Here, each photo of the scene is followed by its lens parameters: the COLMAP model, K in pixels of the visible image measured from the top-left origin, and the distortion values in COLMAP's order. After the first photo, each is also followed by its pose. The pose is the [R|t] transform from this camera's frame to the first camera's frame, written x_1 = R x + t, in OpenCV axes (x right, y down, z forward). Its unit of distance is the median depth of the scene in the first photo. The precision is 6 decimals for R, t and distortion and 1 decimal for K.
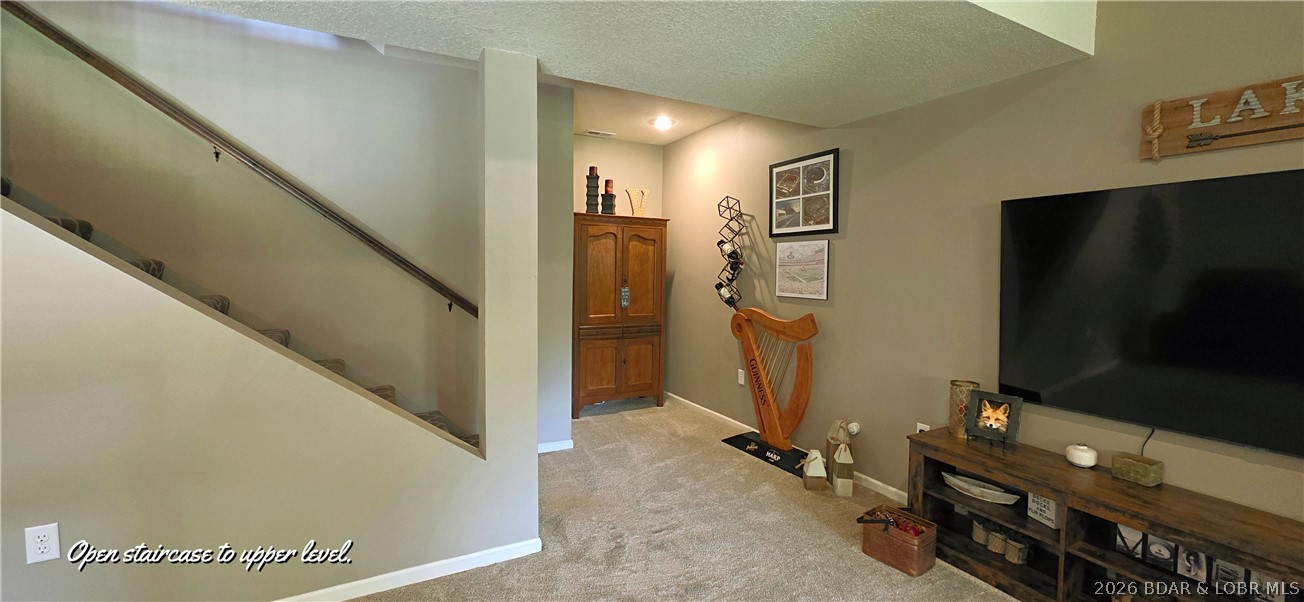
lens RADIAL K [[520.2, 0, 655.0], [0, 520.2, 290.5], [0, 0, 1]] dist [-0.000789, -0.000669]
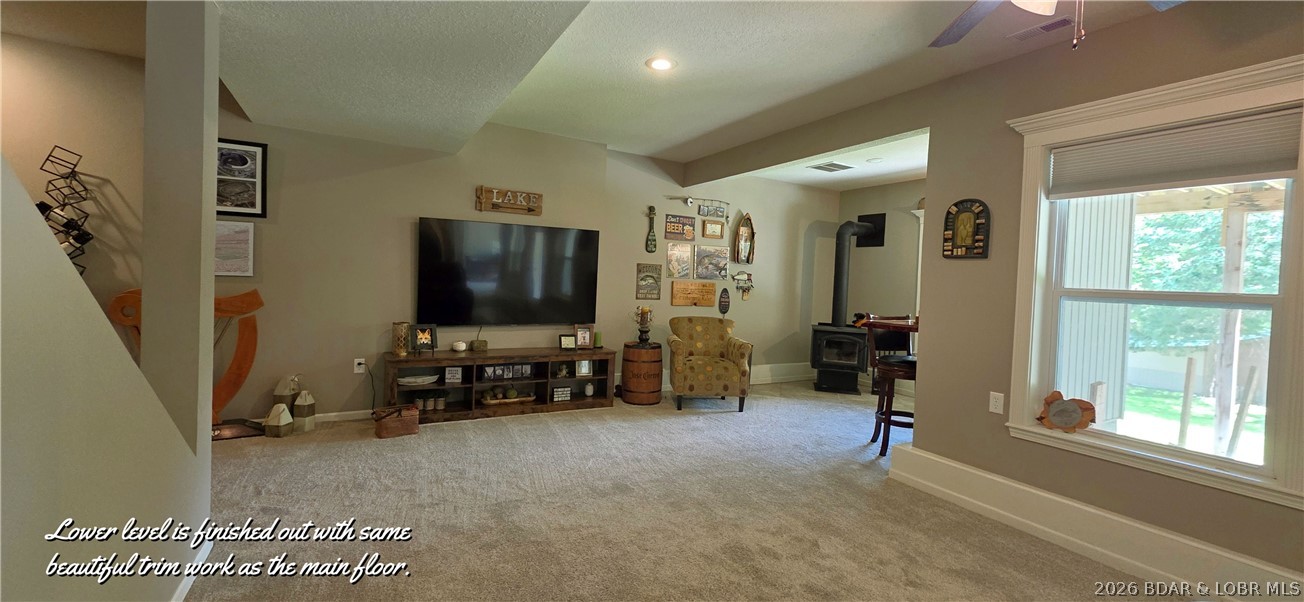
lens RADIAL K [[520.2, 0, 655.0], [0, 520.2, 290.5], [0, 0, 1]] dist [-0.000789, -0.000669]
pose [[-0.019625, -0.041408, 0.998950, -0.822187], [0.005920, 0.999120, 0.041531, 0.006929], [-0.999790, 0.006729, -0.019363, 0.163233]]
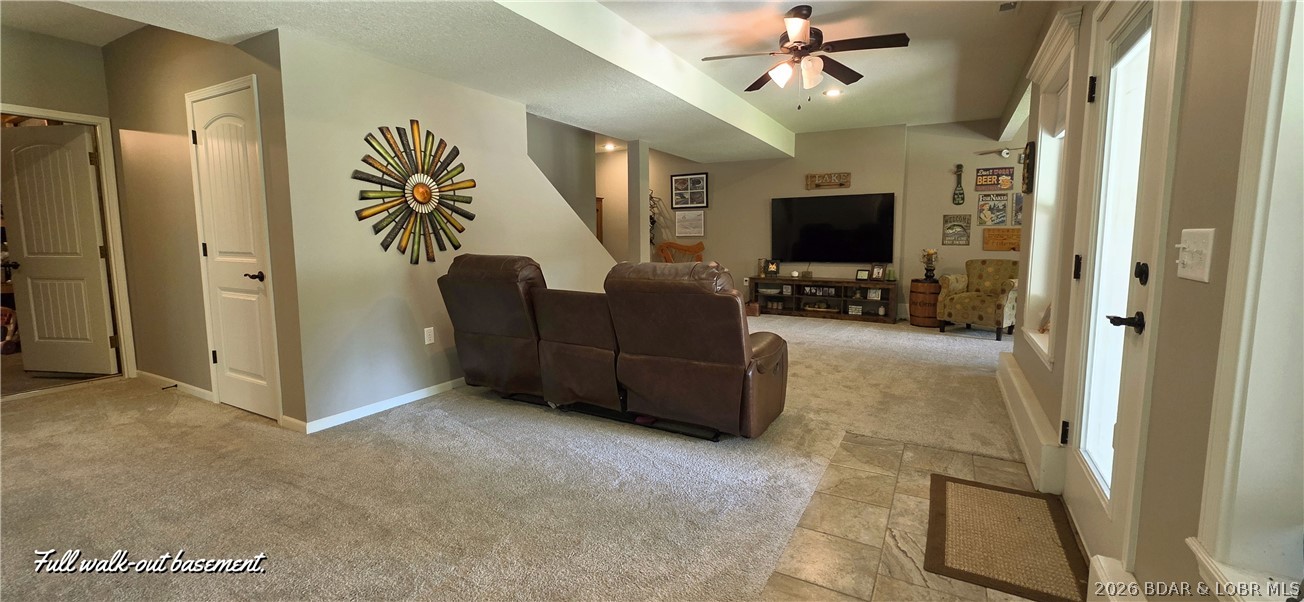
lens RADIAL K [[520.2, 0, 655.0], [0, 520.2, 290.5], [0, 0, 1]] dist [-0.000789, -0.000669]
pose [[0.844185, -0.078891, 0.530215, -1.173627], [0.044369, 0.996000, 0.077553, 0.074408], [-0.534213, -0.041944, 0.844309, -0.929649]]
